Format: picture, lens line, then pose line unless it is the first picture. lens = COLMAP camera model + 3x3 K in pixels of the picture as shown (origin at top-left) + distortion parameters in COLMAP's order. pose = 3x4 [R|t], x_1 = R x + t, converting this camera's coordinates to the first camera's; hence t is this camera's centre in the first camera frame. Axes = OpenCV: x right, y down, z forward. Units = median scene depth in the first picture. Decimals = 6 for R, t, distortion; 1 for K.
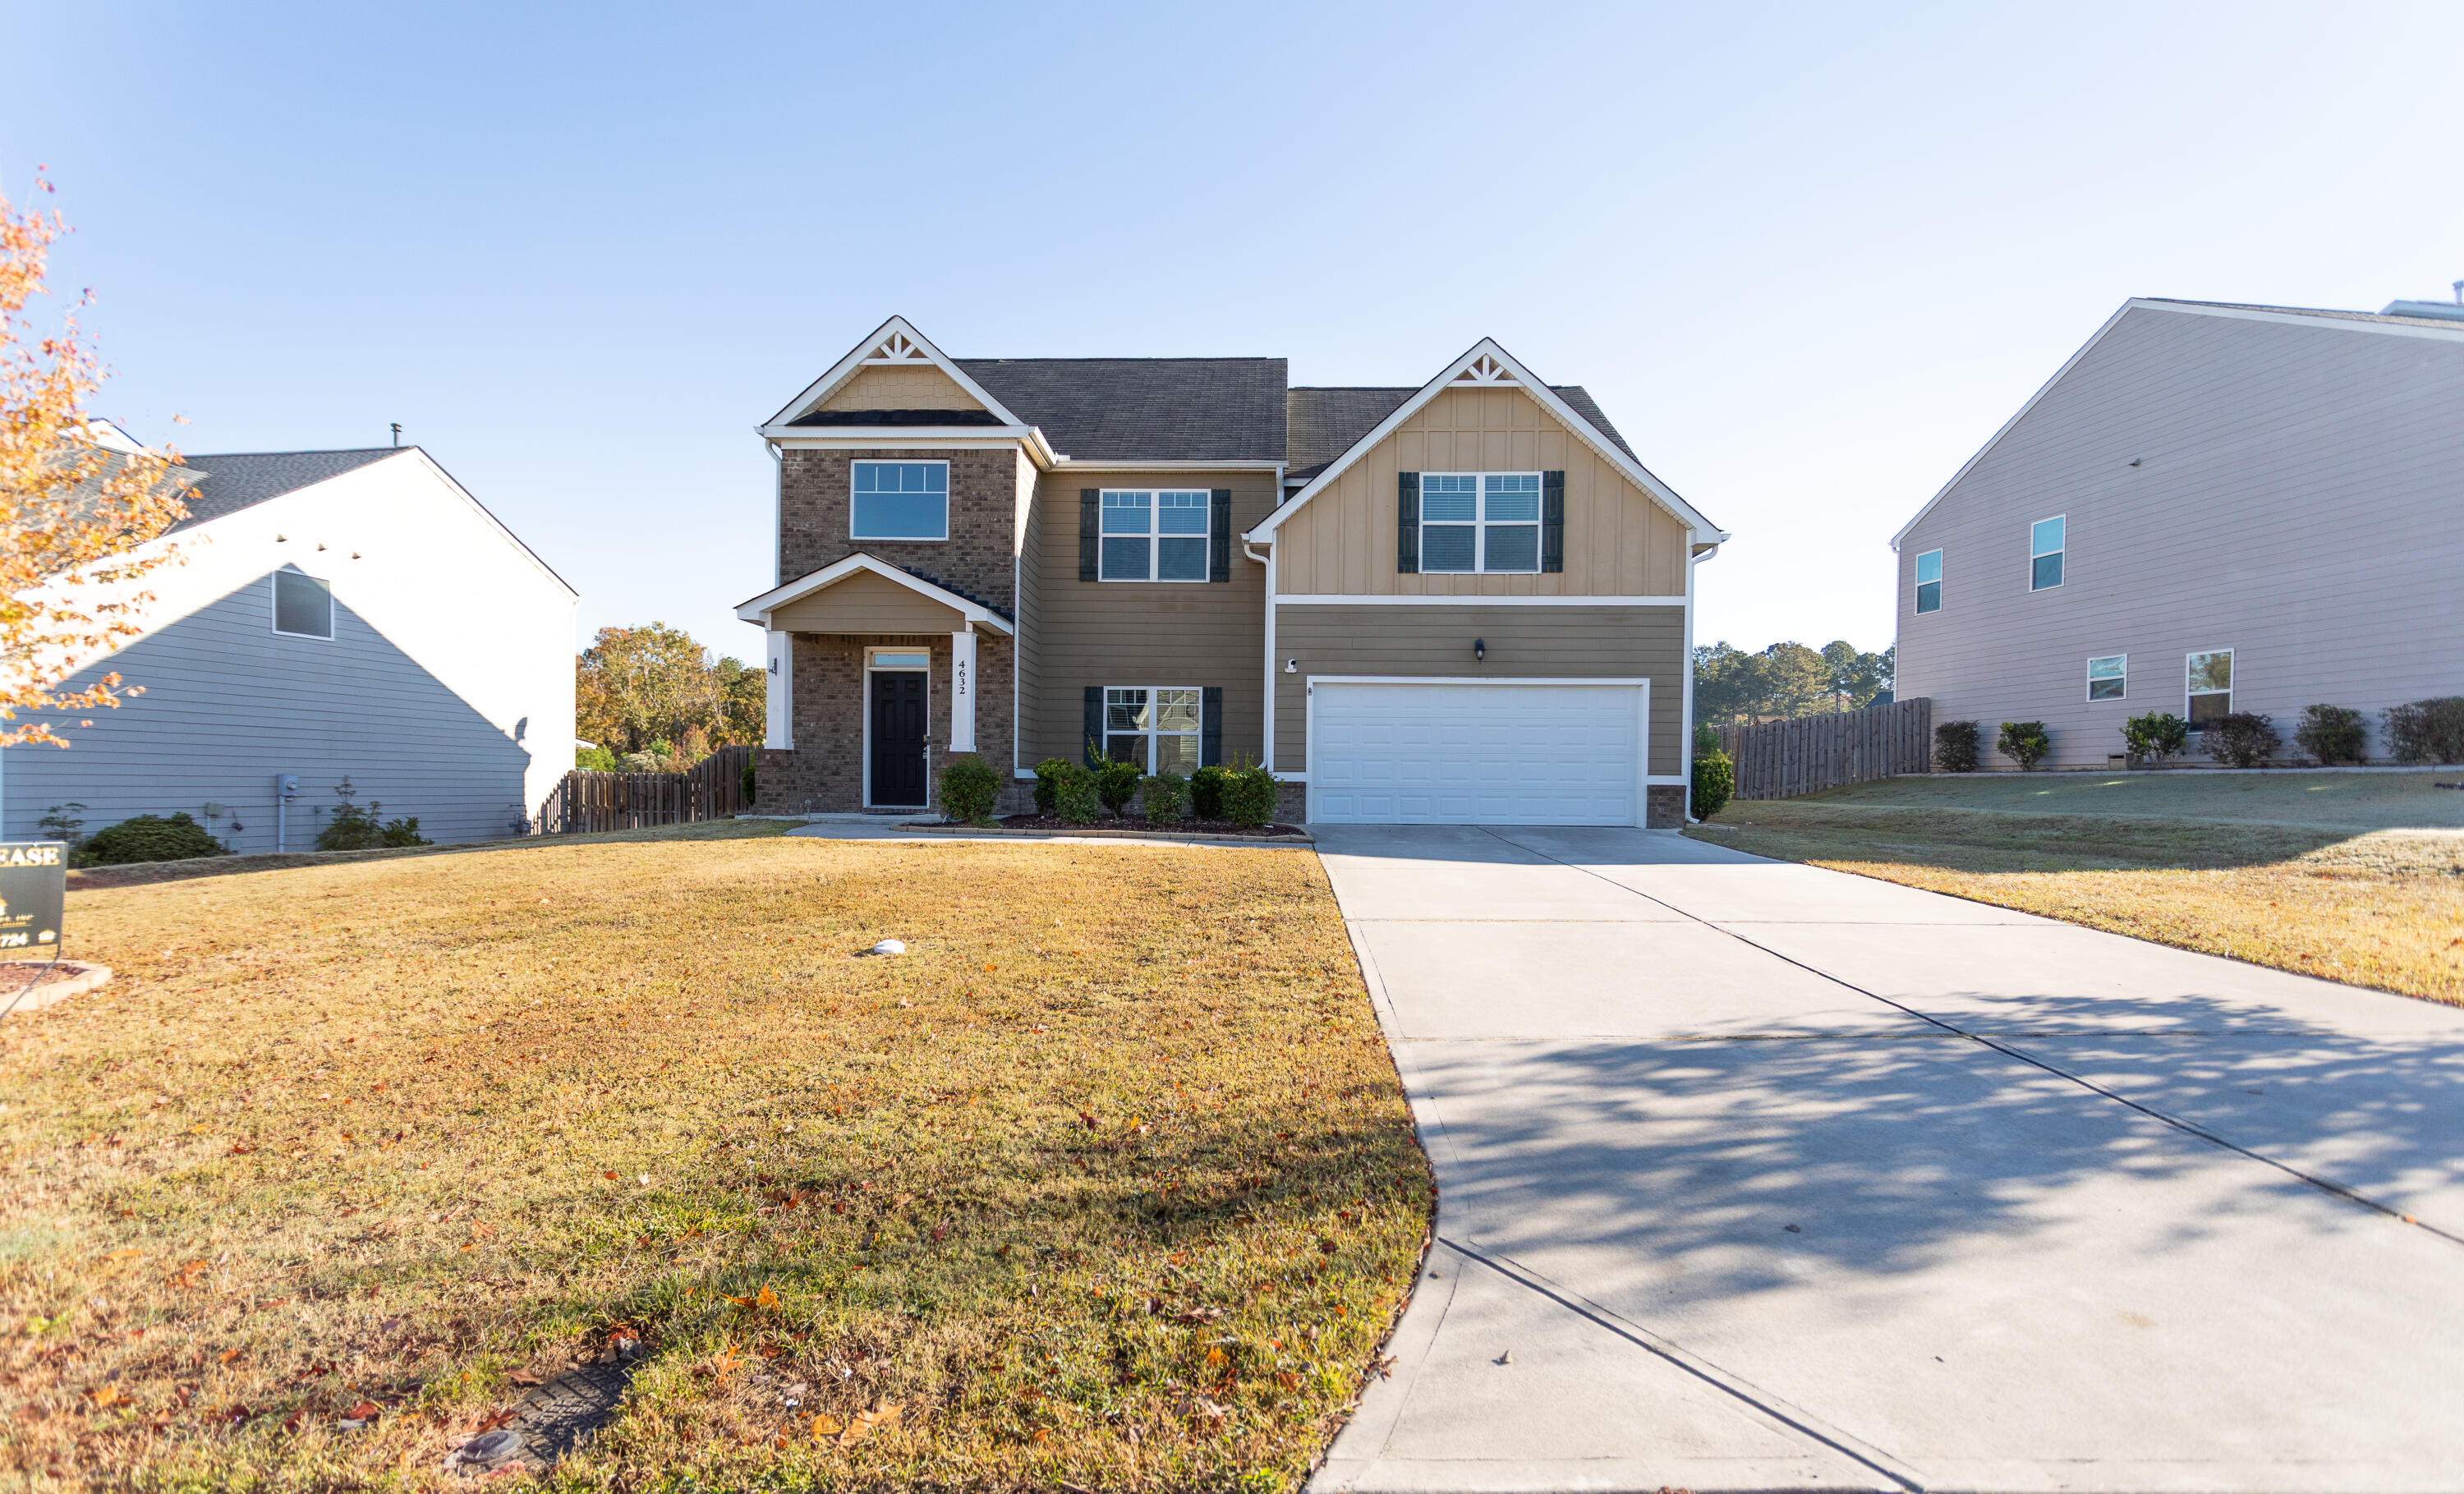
lens RADIAL K [[1185.9, 0, 1169.6], [0, 1185.9, 812.5], [0, 0, 1]] dist [0.001004, 0.000581]
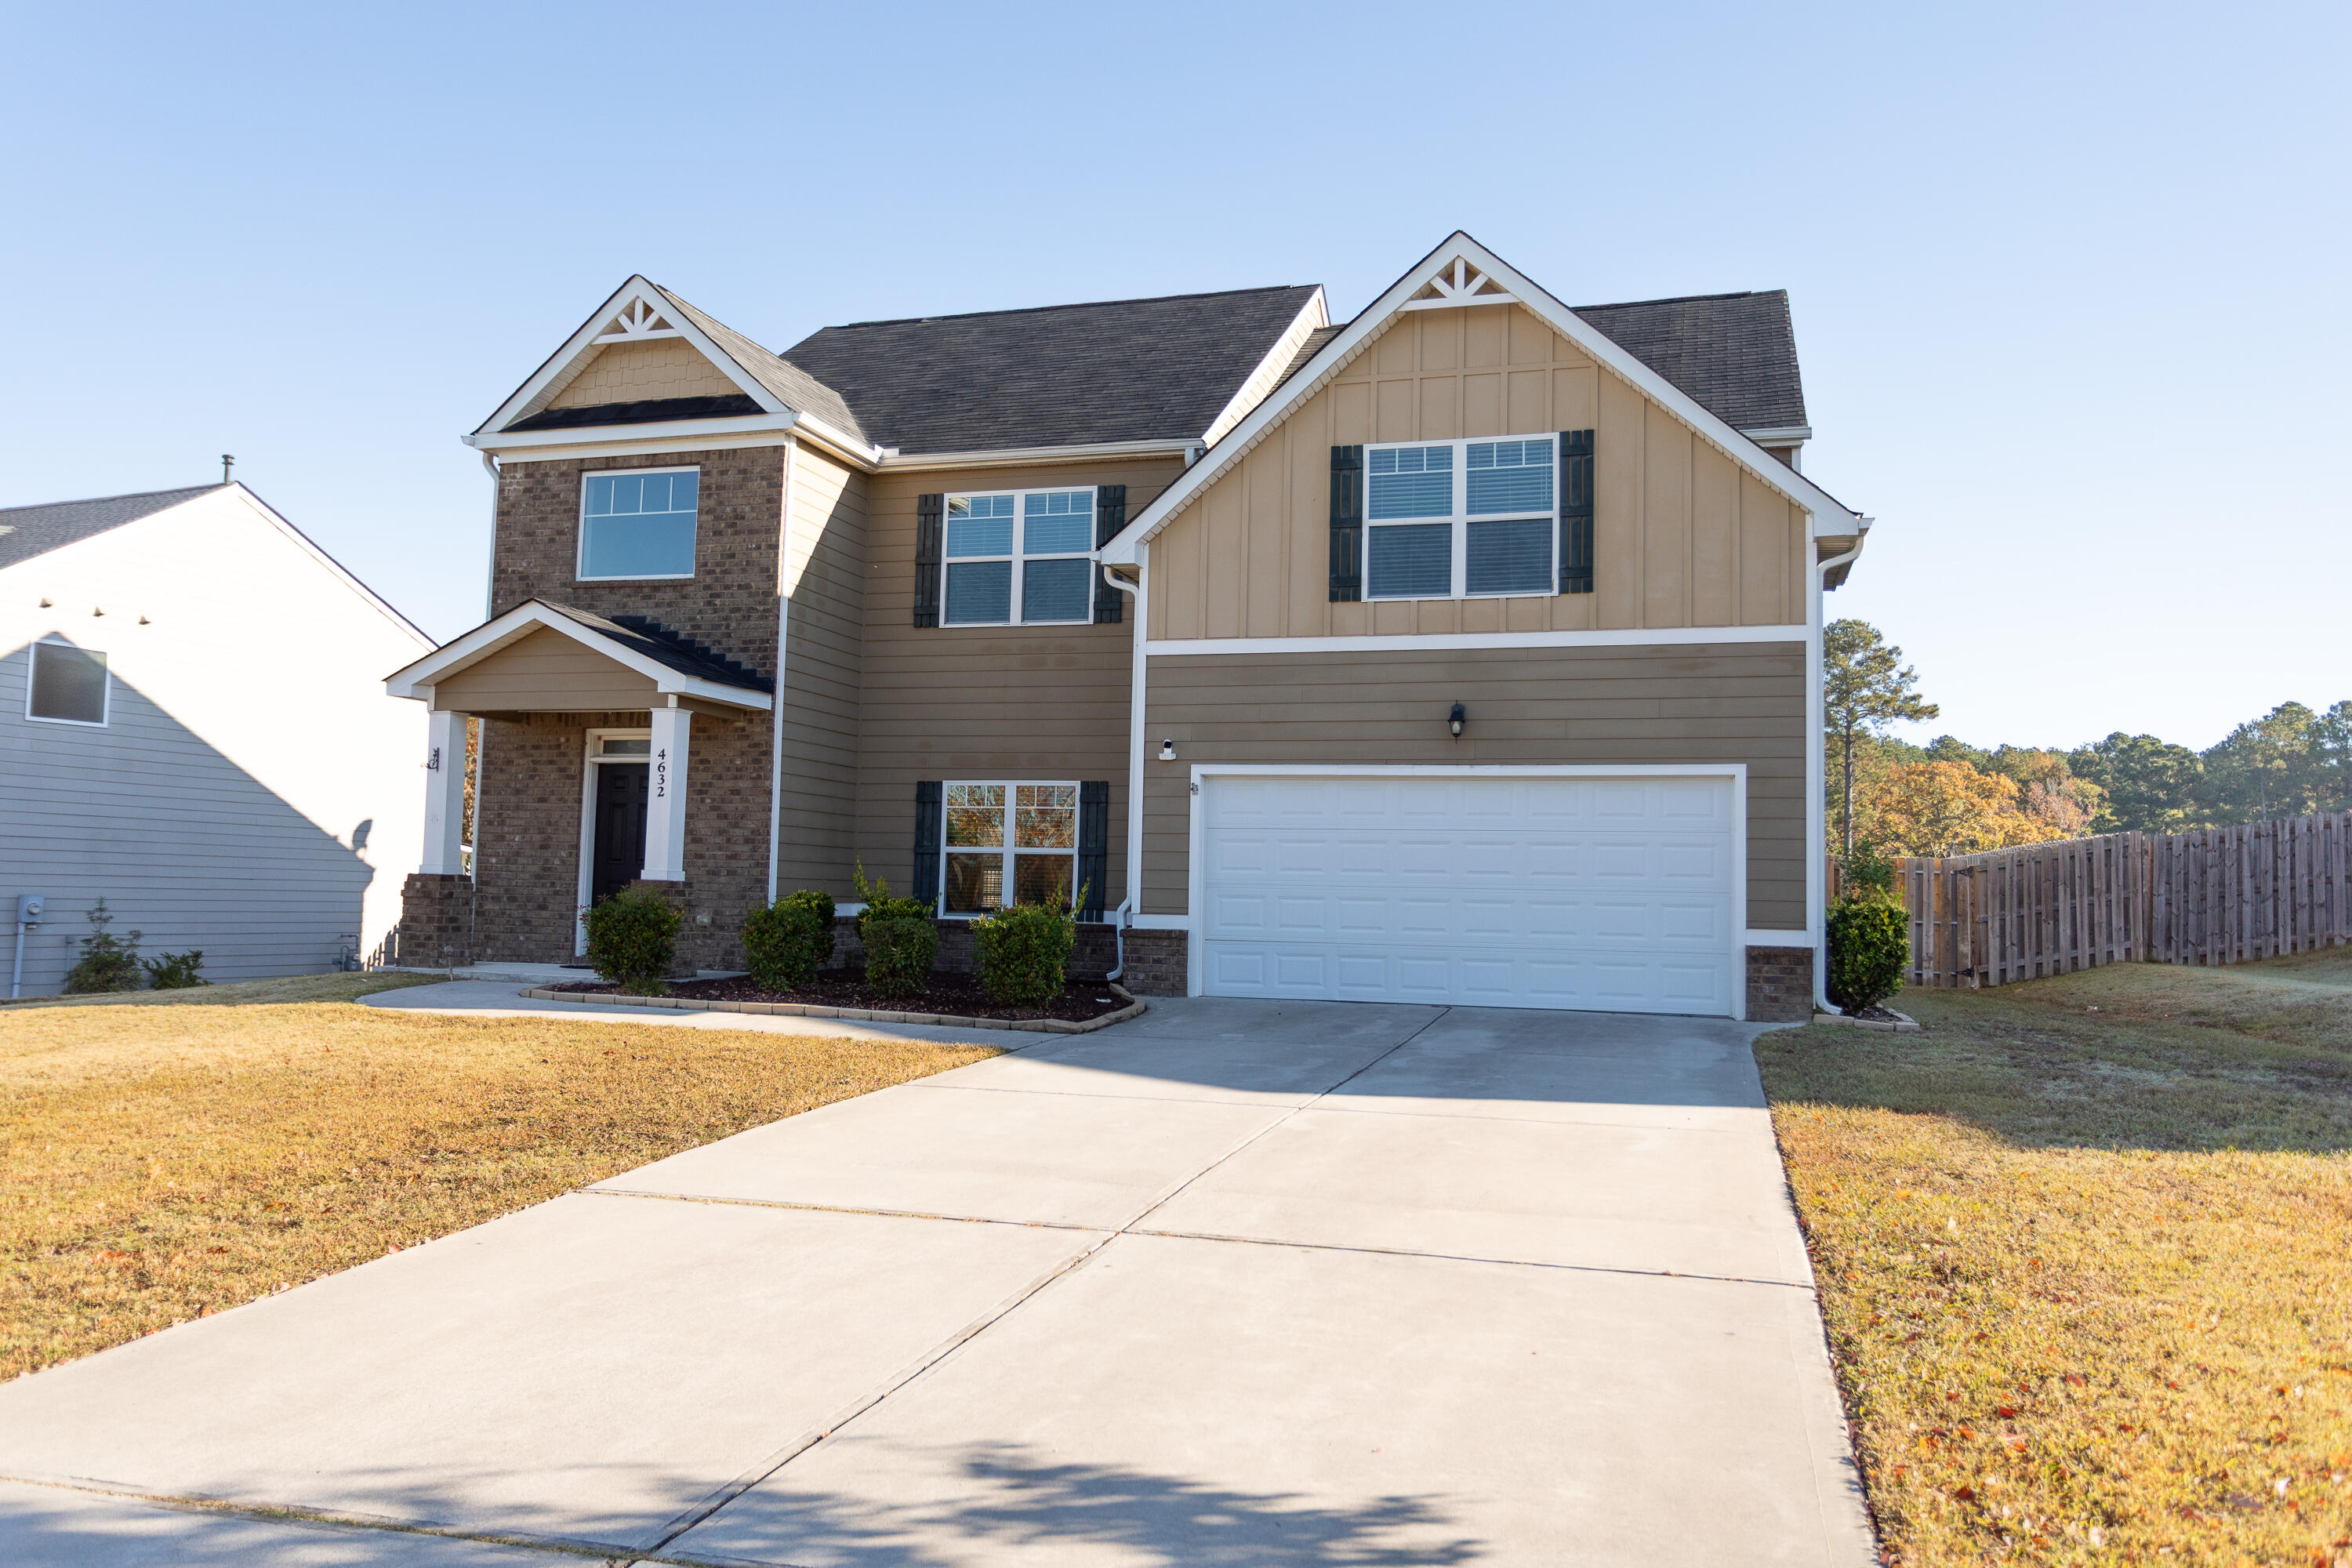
lens RADIAL K [[1690.8, 0, 1175.3], [0, 1690.8, 776.4], [0, 0, 1]] dist [-0.002388, -0.001498]
pose [[0.966481, -0.006360, -0.256660, 0.343377], [-0.017995, 0.995557, -0.092430, -0.024252], [0.256107, 0.093950, 0.962072, 0.118669]]
